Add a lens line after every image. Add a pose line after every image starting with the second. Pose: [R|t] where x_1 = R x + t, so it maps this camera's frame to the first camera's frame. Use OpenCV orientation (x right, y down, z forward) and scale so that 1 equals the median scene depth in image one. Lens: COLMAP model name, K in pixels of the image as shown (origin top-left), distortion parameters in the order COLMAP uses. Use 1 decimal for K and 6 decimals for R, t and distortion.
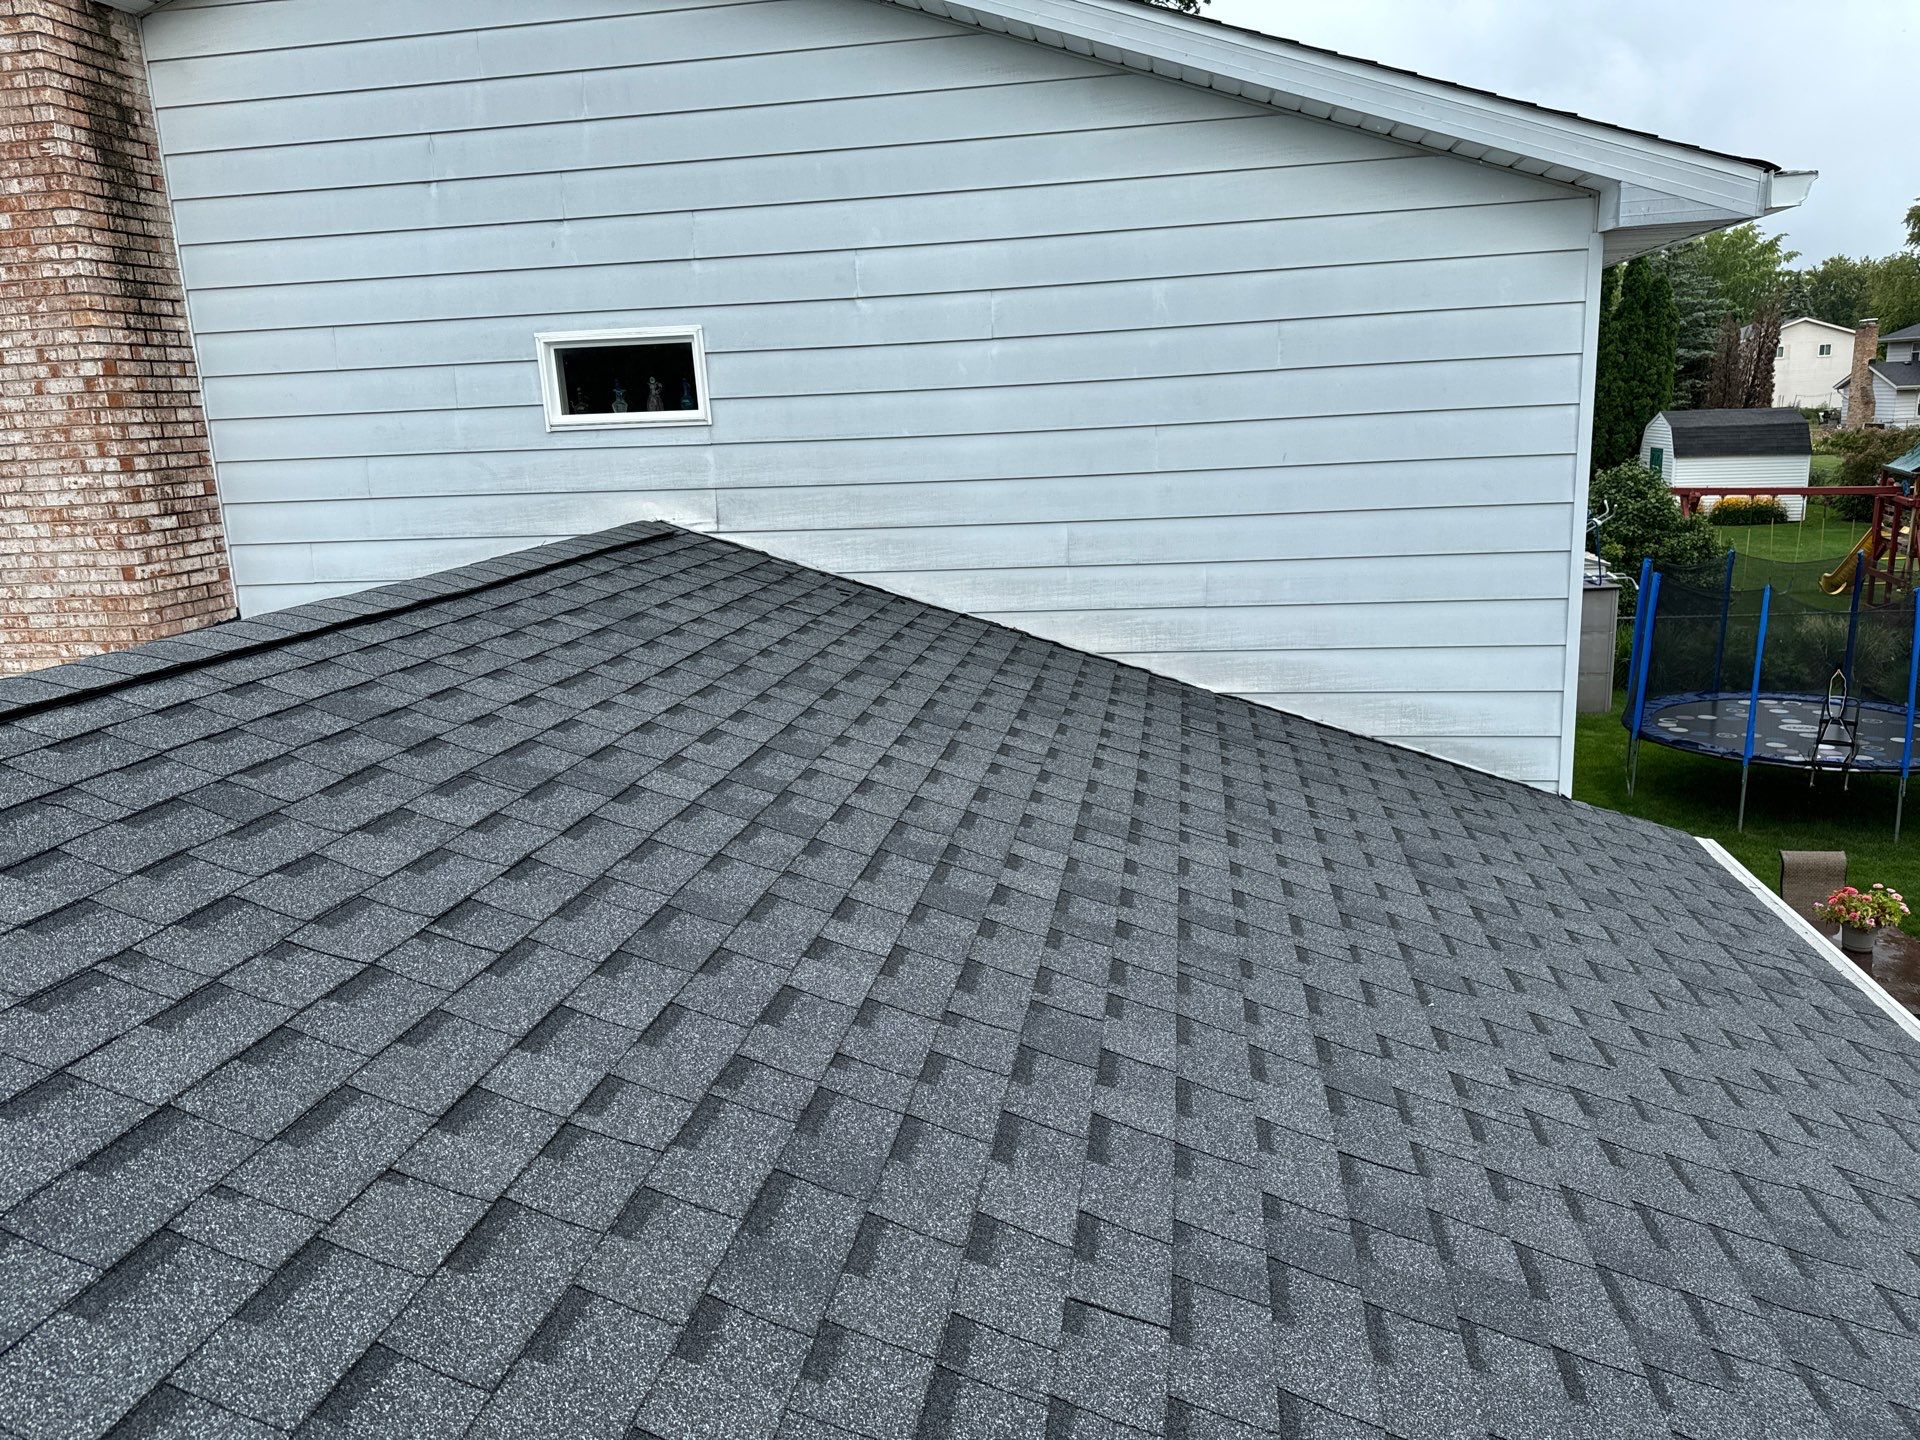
lens RADIAL K [[1377.4, 0, 962.7], [0, 1377.4, 737.7], [0, 0, 1]] dist [0.024858, -0.025765]
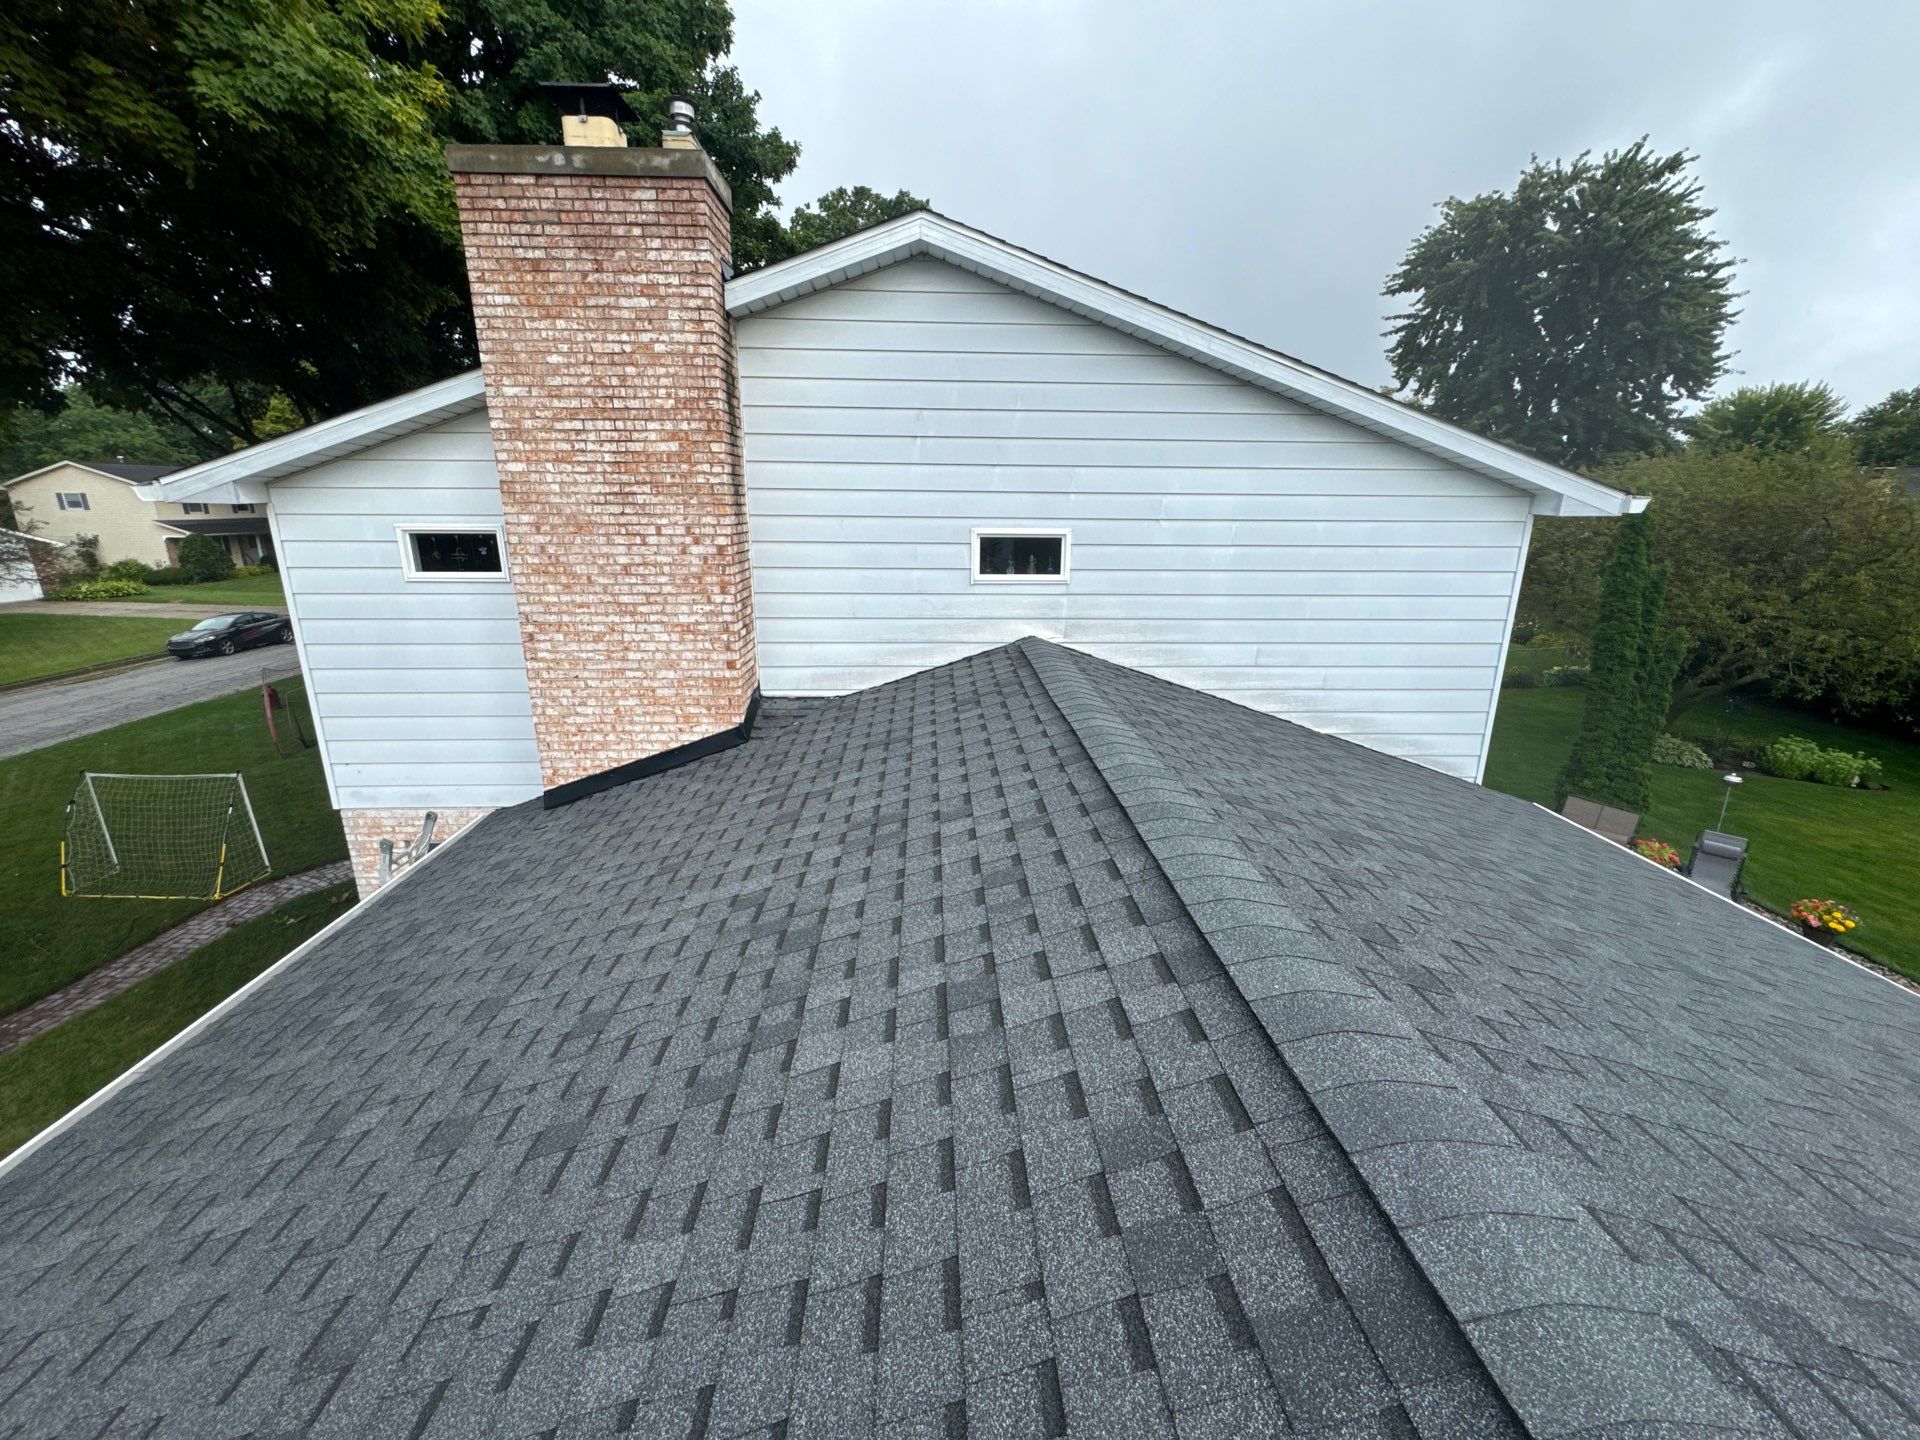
lens RADIAL K [[763.0, 0, 956.6], [0, 763.0, 708.2], [0, 0, 1]] dist [-0.004287, 0.000322]
pose [[0.978002, -0.001512, 0.208592, -0.531537], [-0.002329, 0.999832, 0.018167, -0.084666], [-0.208585, -0.018253, 0.977834, 0.067067]]
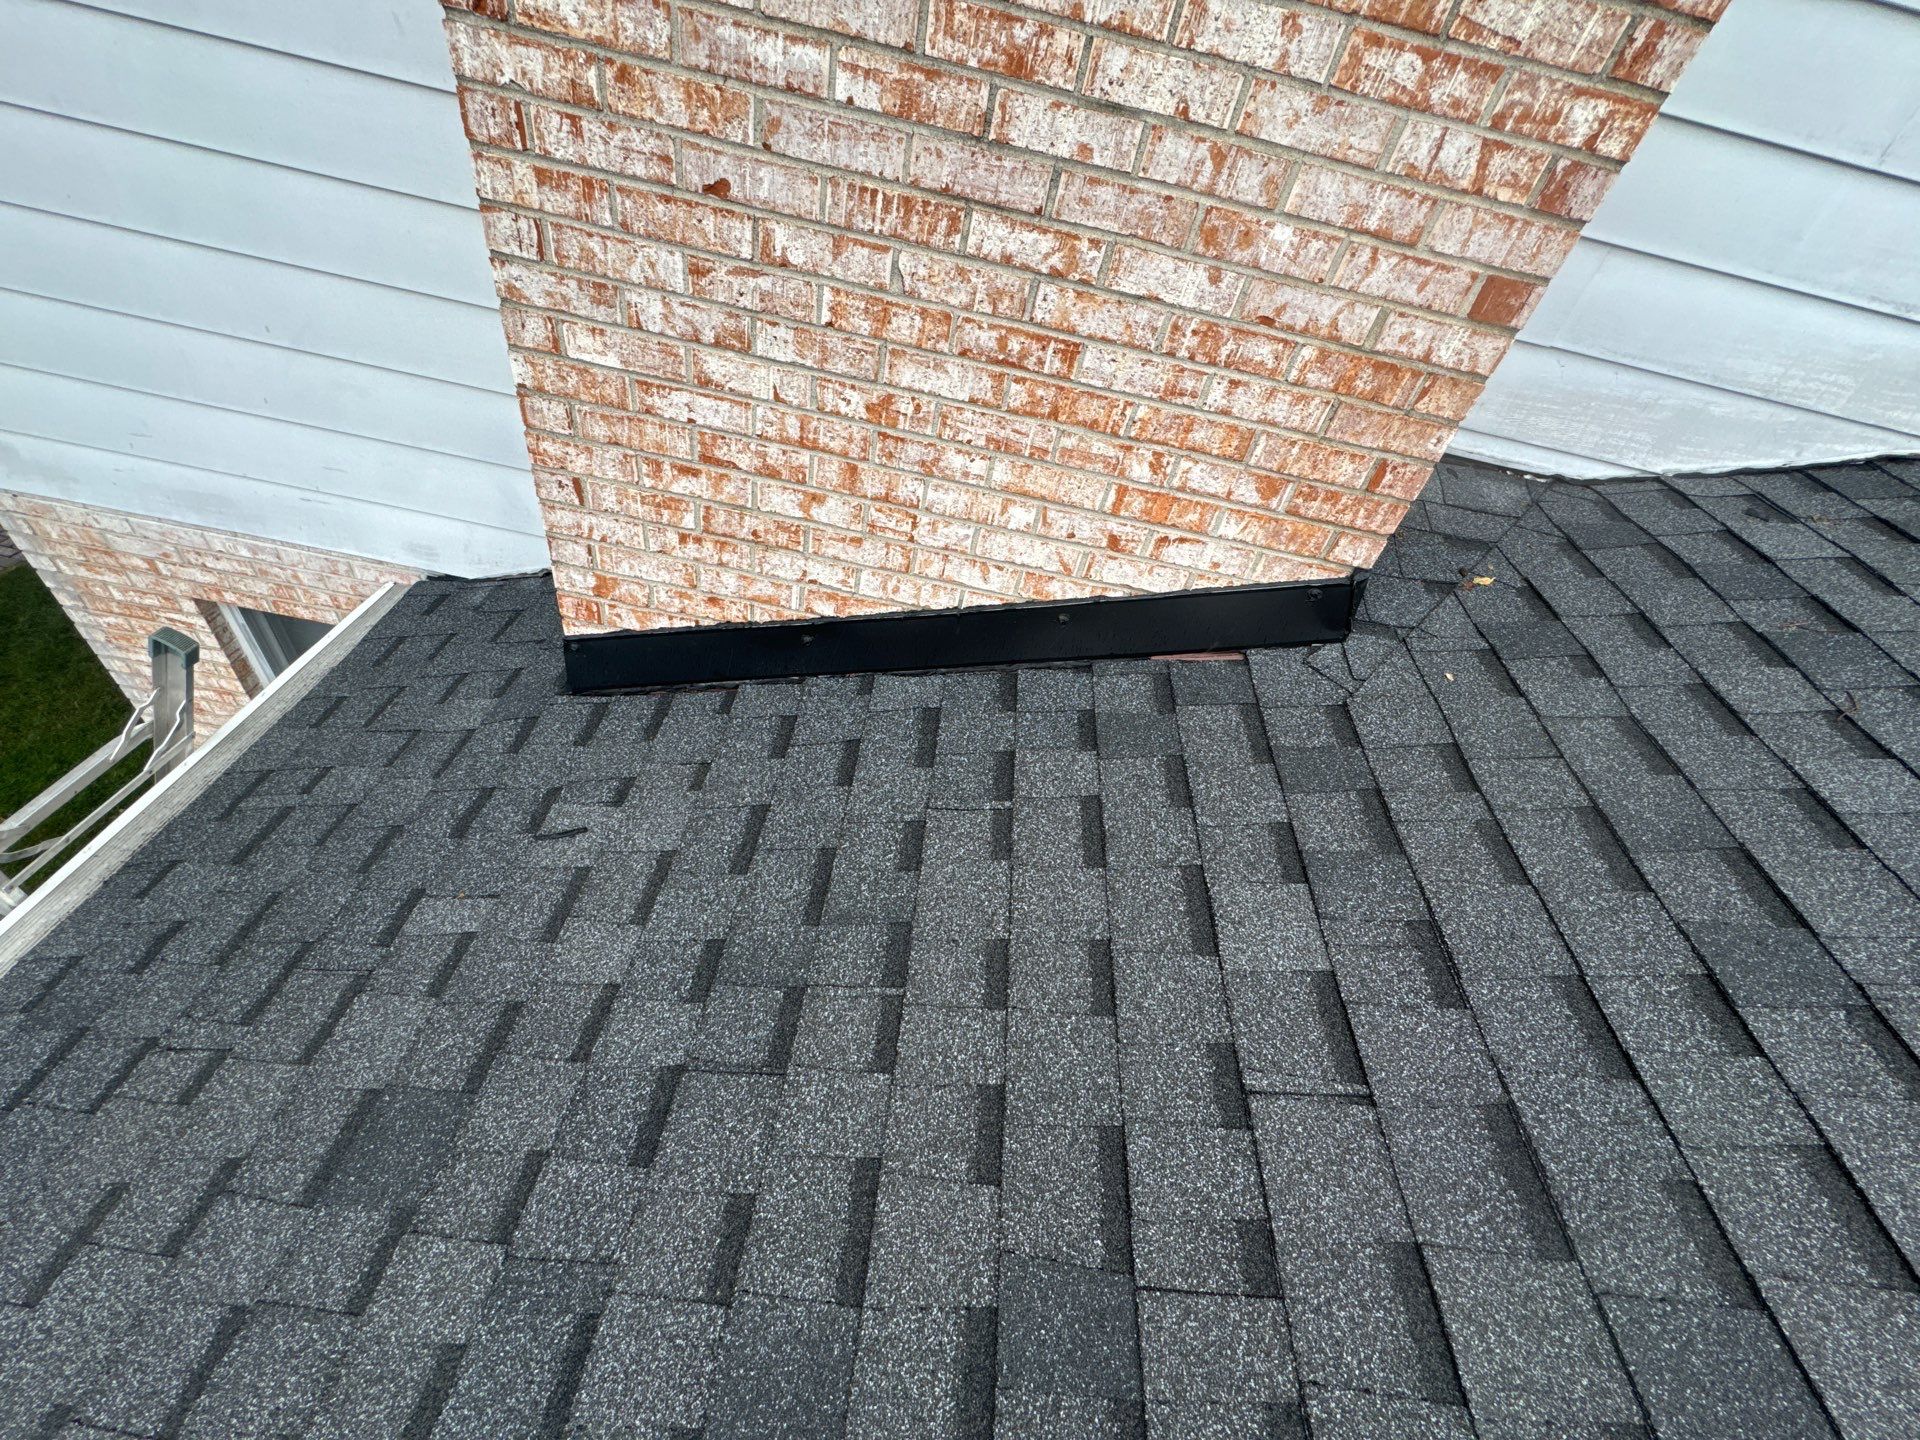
lens RADIAL K [[763.0, 0, 954.3], [0, 763.0, 720.1], [0, 0, 1]] dist [-0.004287, 0.000322]
pose [[0.968242, 0.104588, 0.227086, -0.756755], [-0.203143, 0.858574, 0.470726, -0.092579], [-0.145737, -0.501908, 0.852554, 0.821317]]
